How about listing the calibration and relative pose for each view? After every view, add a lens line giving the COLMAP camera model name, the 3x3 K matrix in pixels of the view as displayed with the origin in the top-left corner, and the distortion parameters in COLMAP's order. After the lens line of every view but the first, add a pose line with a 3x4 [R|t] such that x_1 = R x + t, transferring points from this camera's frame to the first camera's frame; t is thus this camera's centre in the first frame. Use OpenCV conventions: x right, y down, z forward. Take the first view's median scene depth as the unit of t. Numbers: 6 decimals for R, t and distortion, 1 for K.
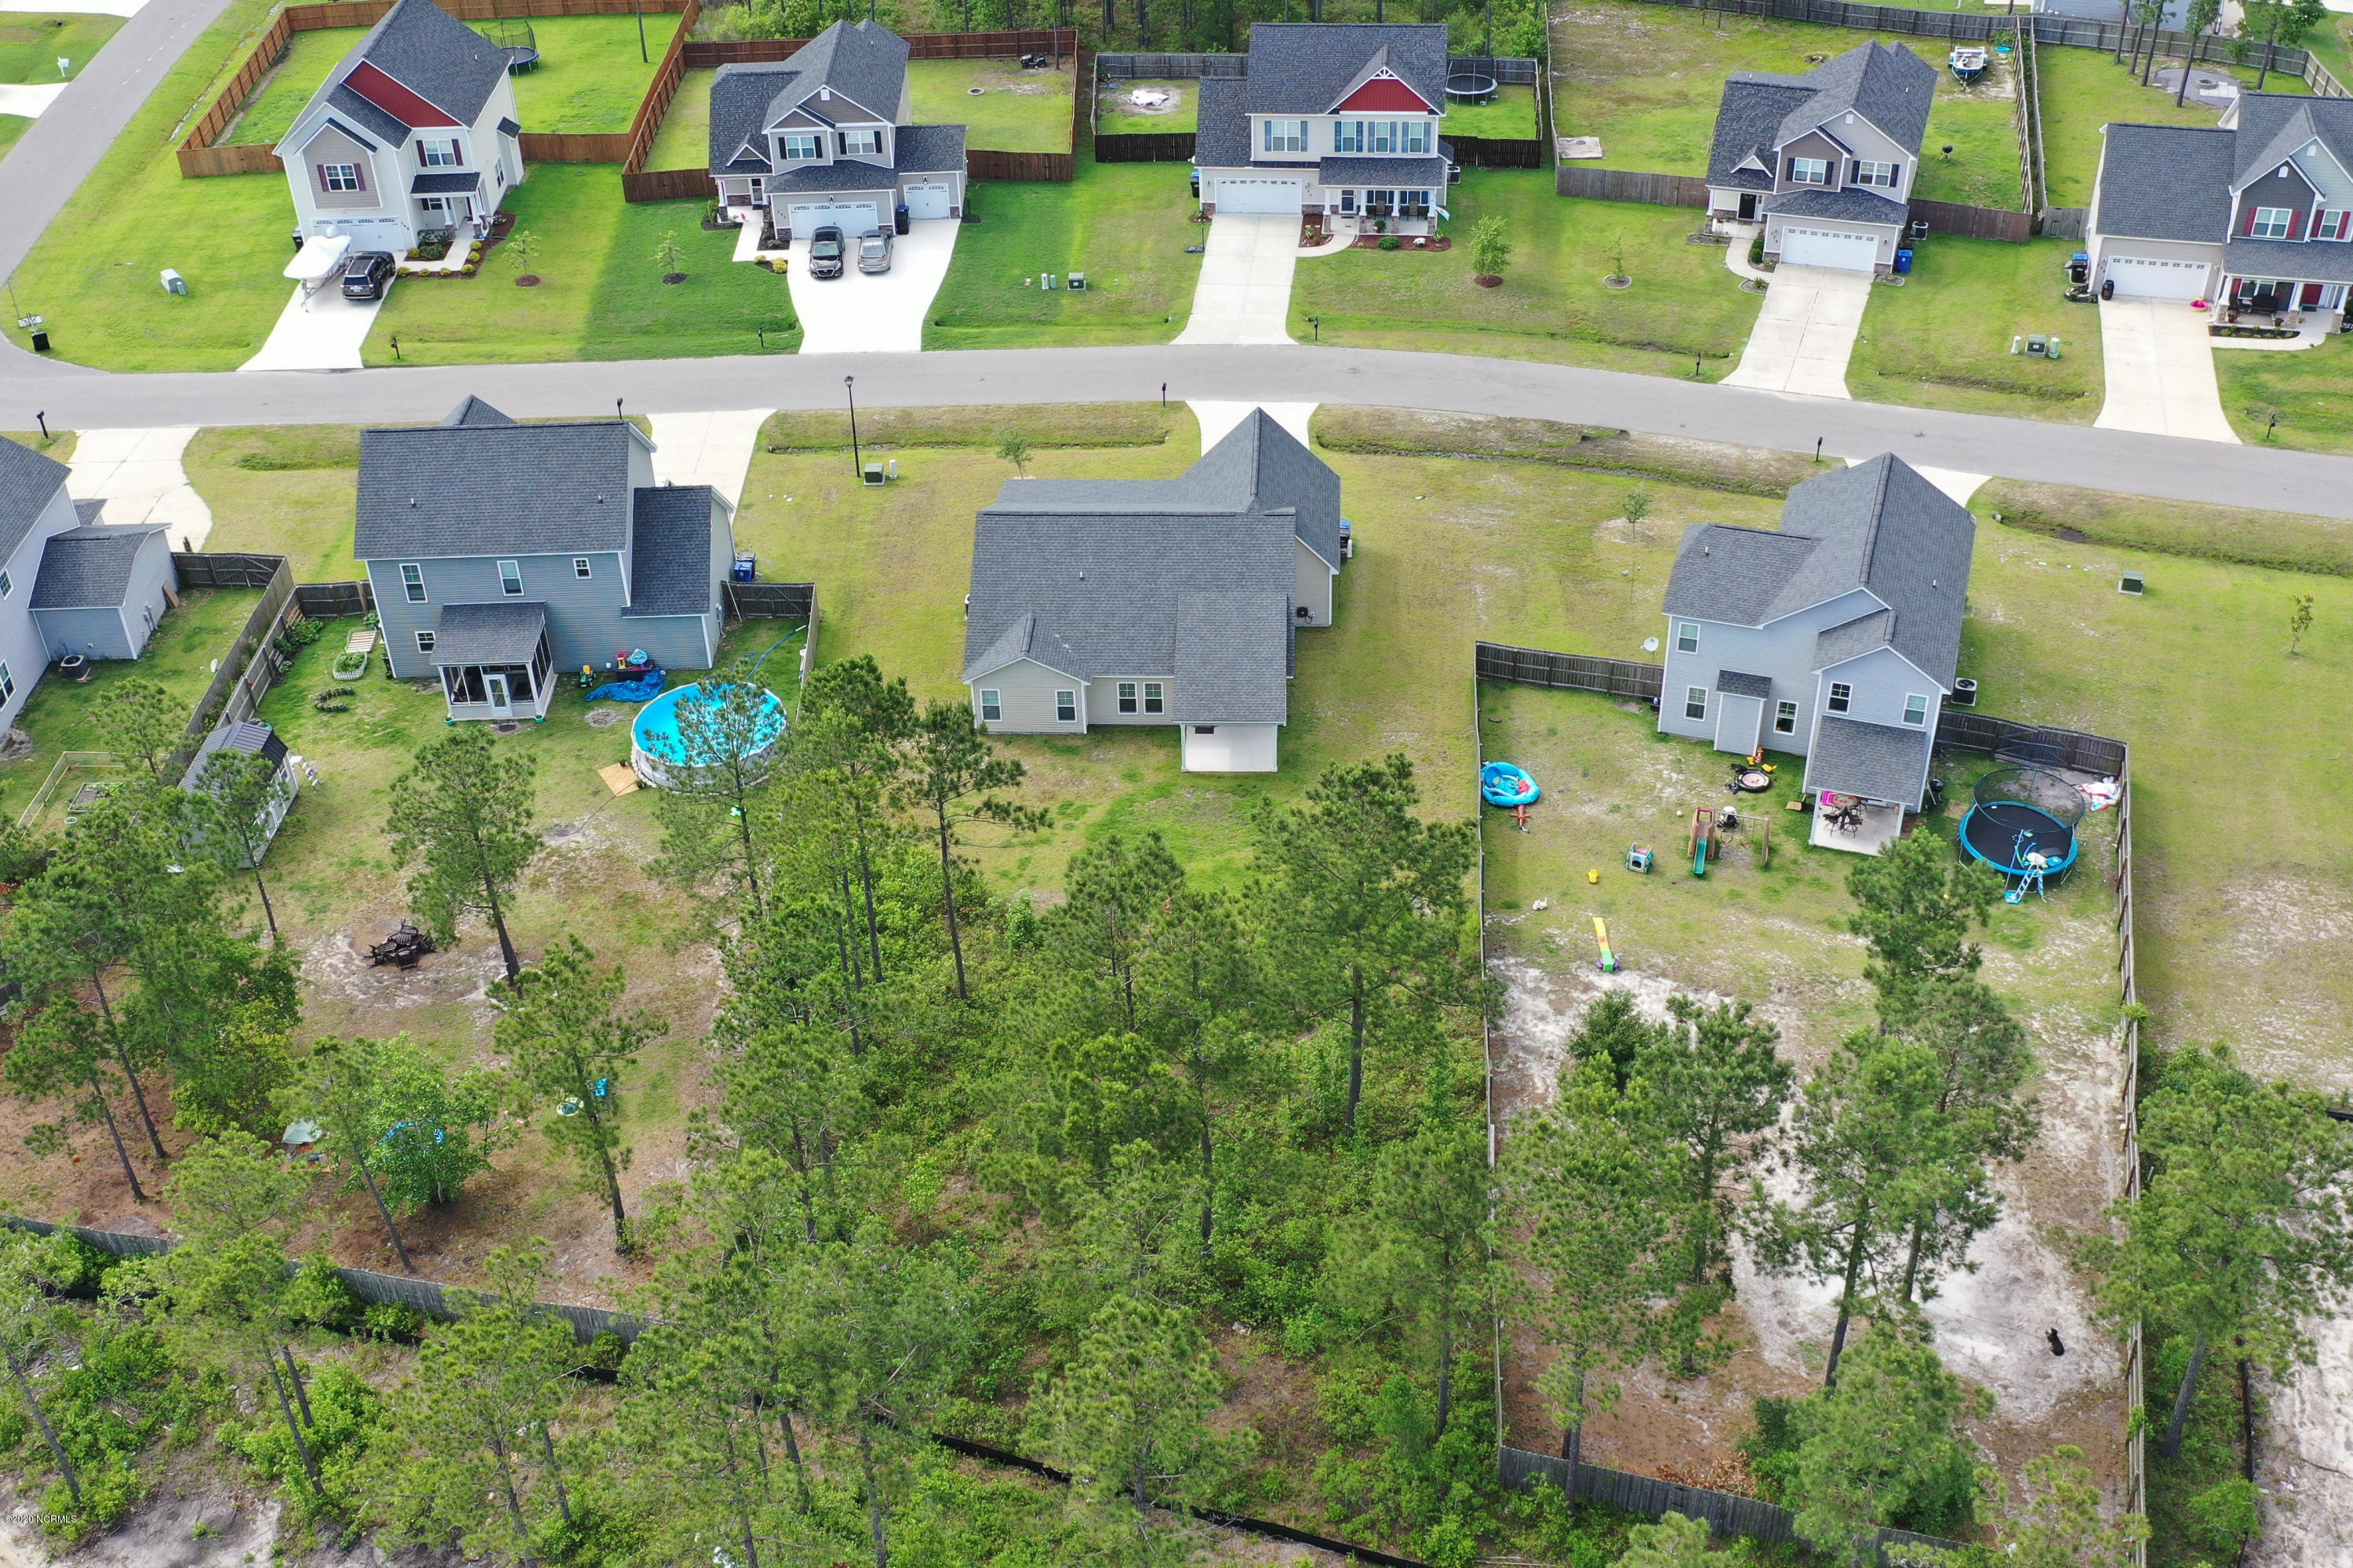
lens RADIAL K [[2274.8, 0, 1176.5], [0, 2274.8, 784.0], [0, 0, 1]] dist [0.016262, 0.003891]
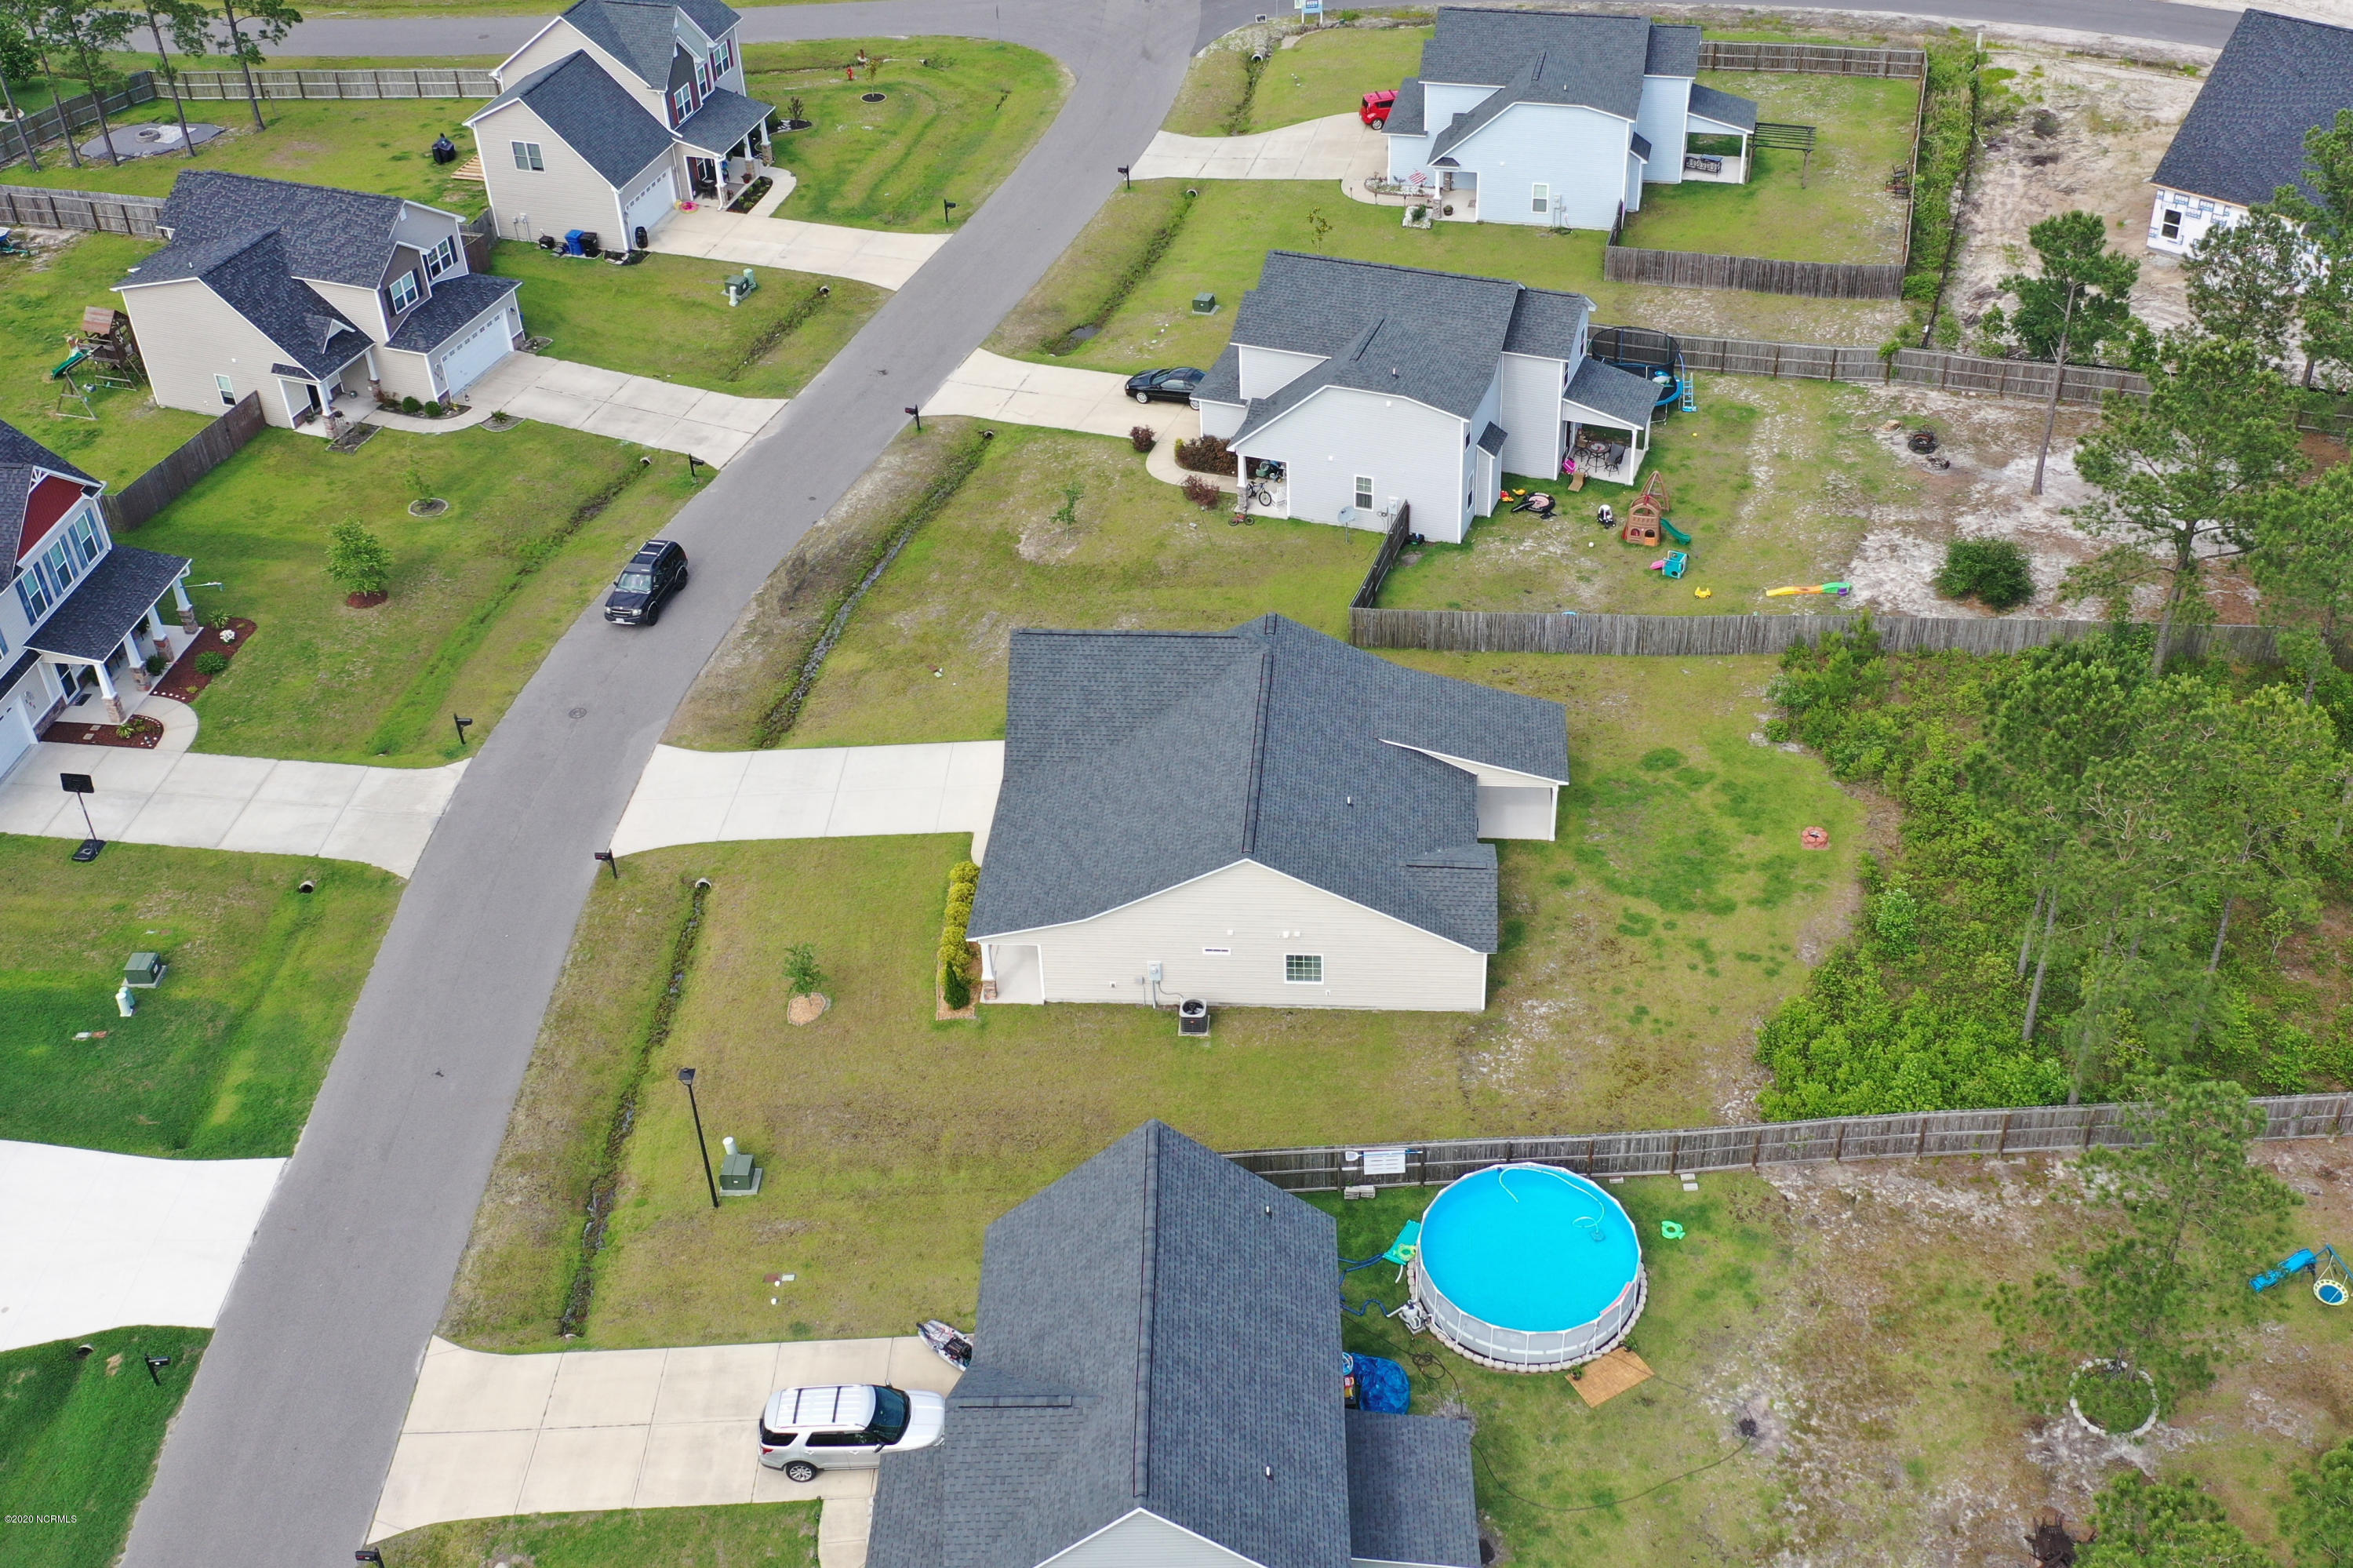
lens RADIAL K [[2458.2, 0, 1221.2], [0, 2458.2, 865.2], [0, 0, 1]] dist [0.019512, 0.008339]
pose [[0.023847, -0.607242, 0.794159, -0.528572], [0.625852, 0.628529, 0.461802, -0.358769], [-0.779577, 0.486013, 0.395032, 0.519940]]
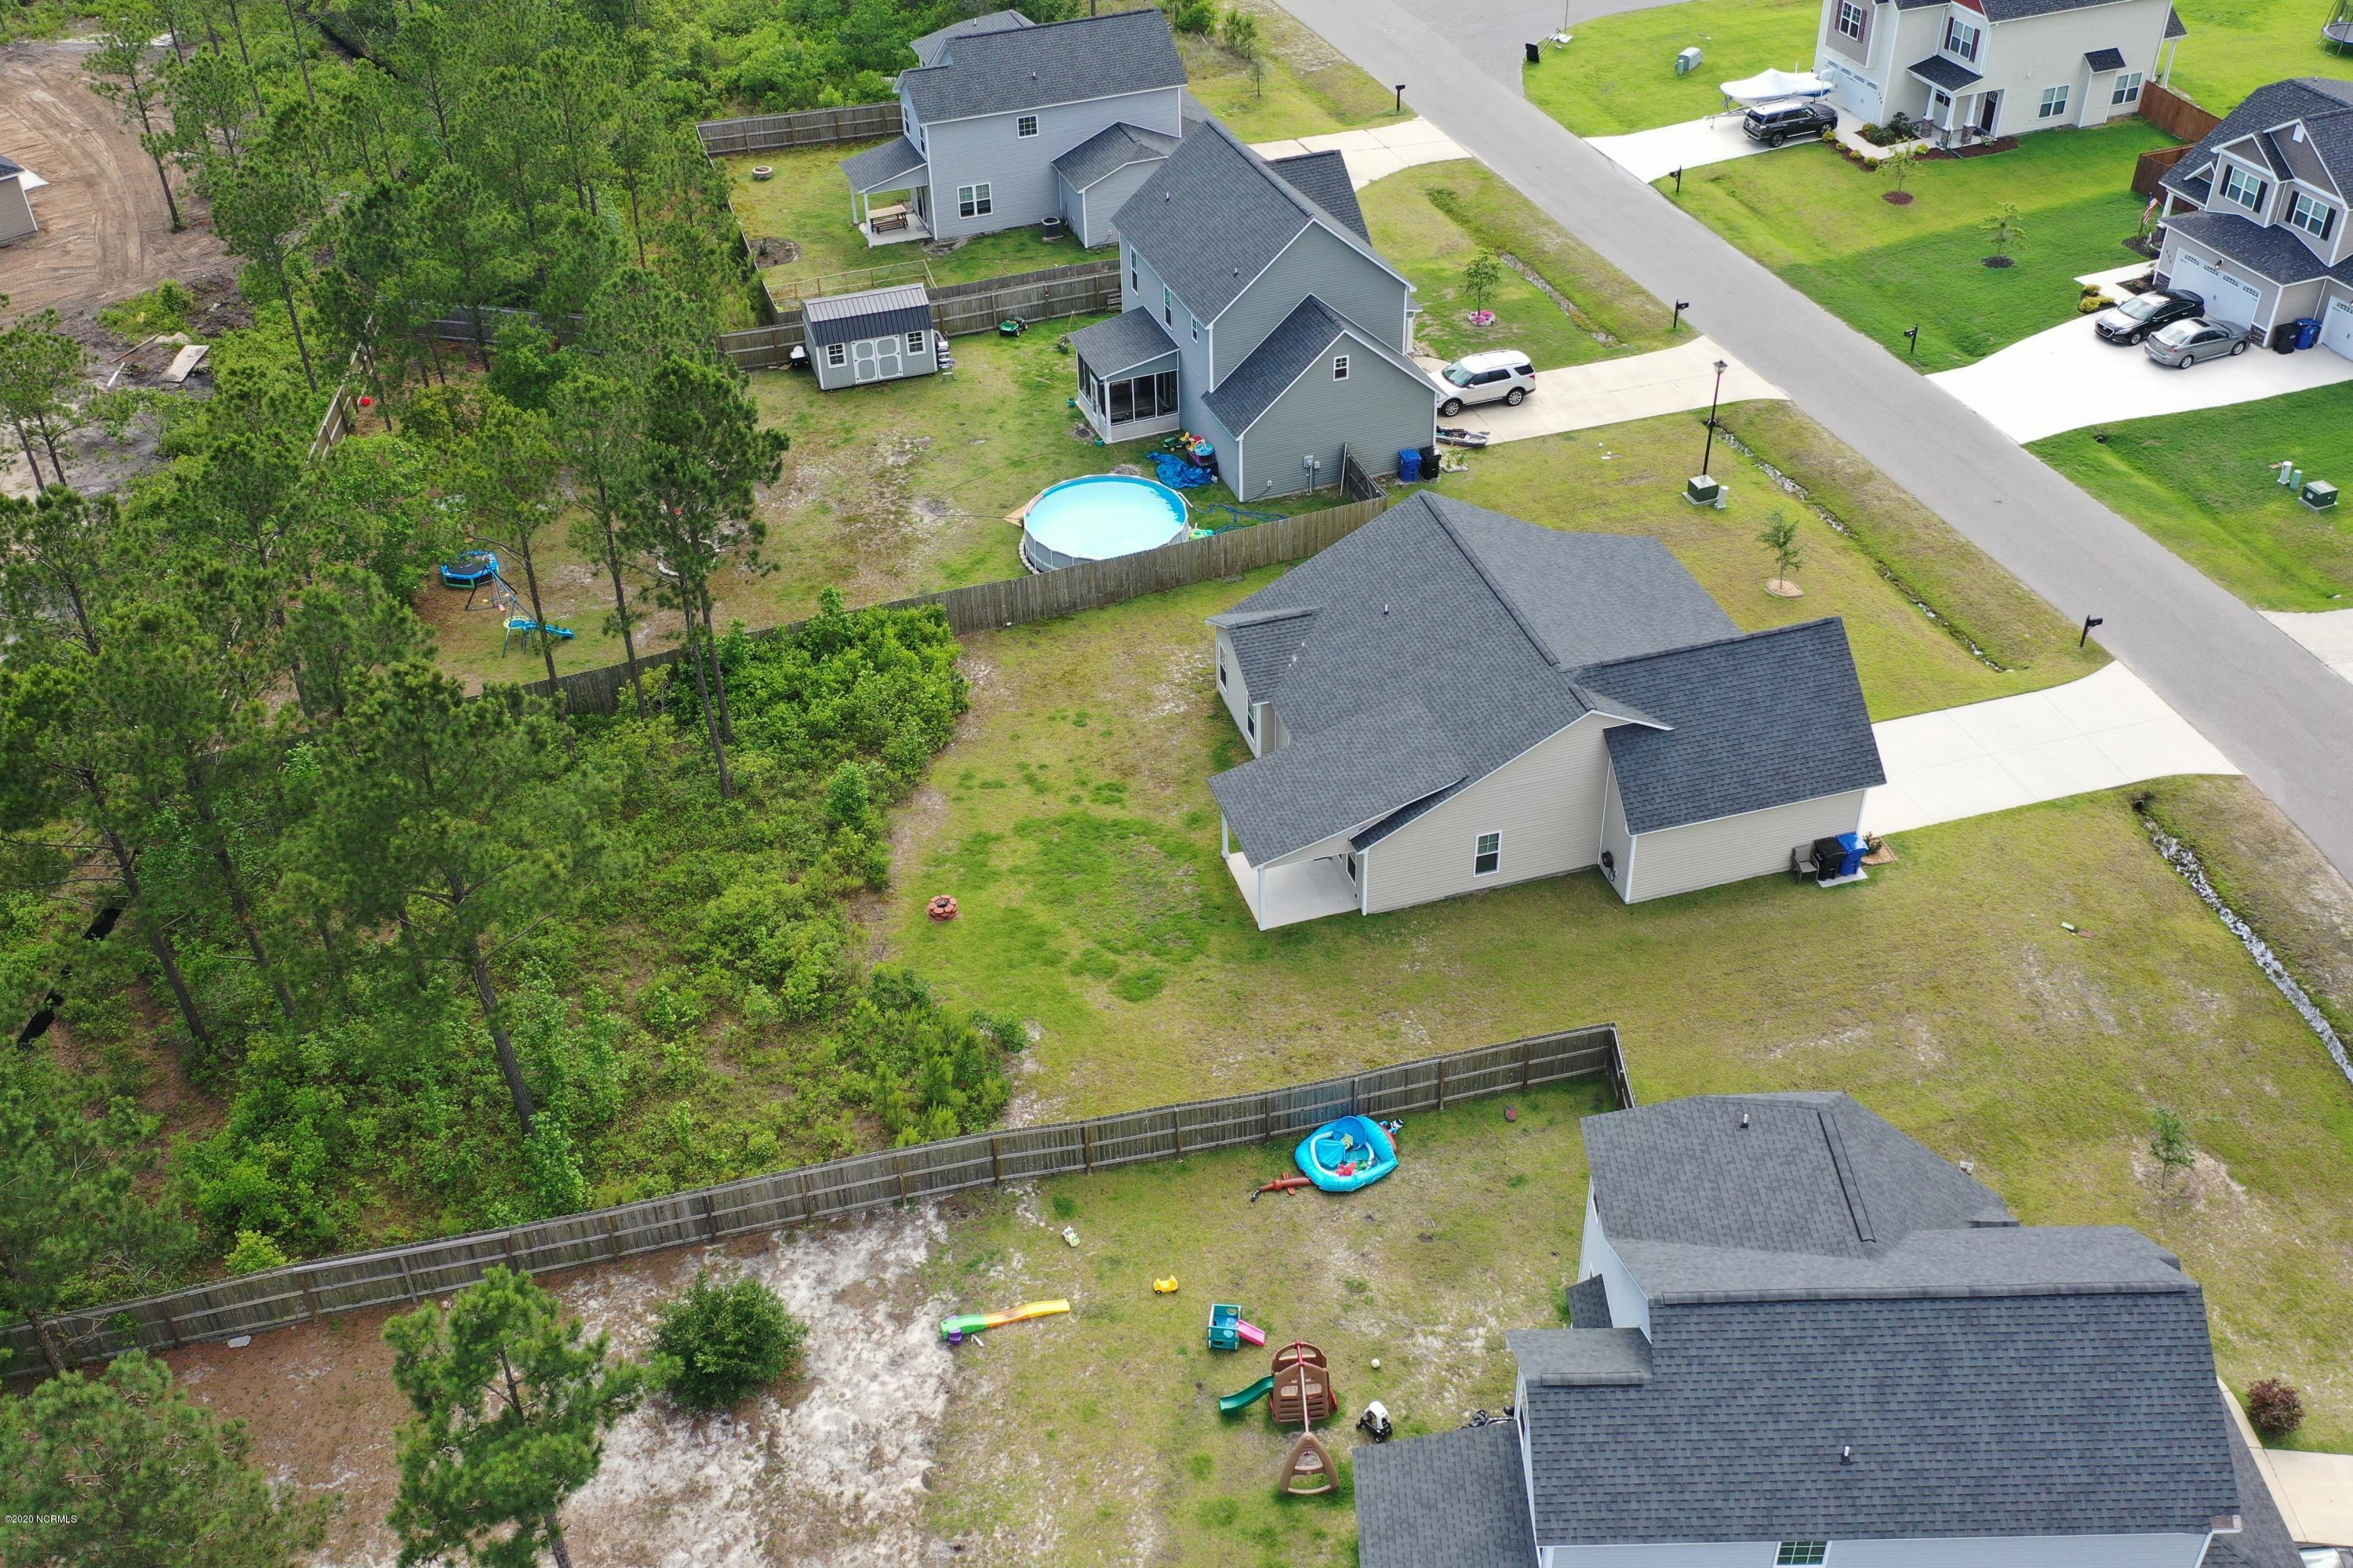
lens RADIAL K [[2053.6, 0, 1215.7], [0, 2053.6, 854.2], [0, 0, 1]] dist [0.014480, 0.007017]
pose [[0.338314, 0.615277, -0.712023, 0.352554], [-0.560708, 0.739459, 0.372568, -0.186725], [0.755745, 0.273192, 0.595160, 0.411286]]
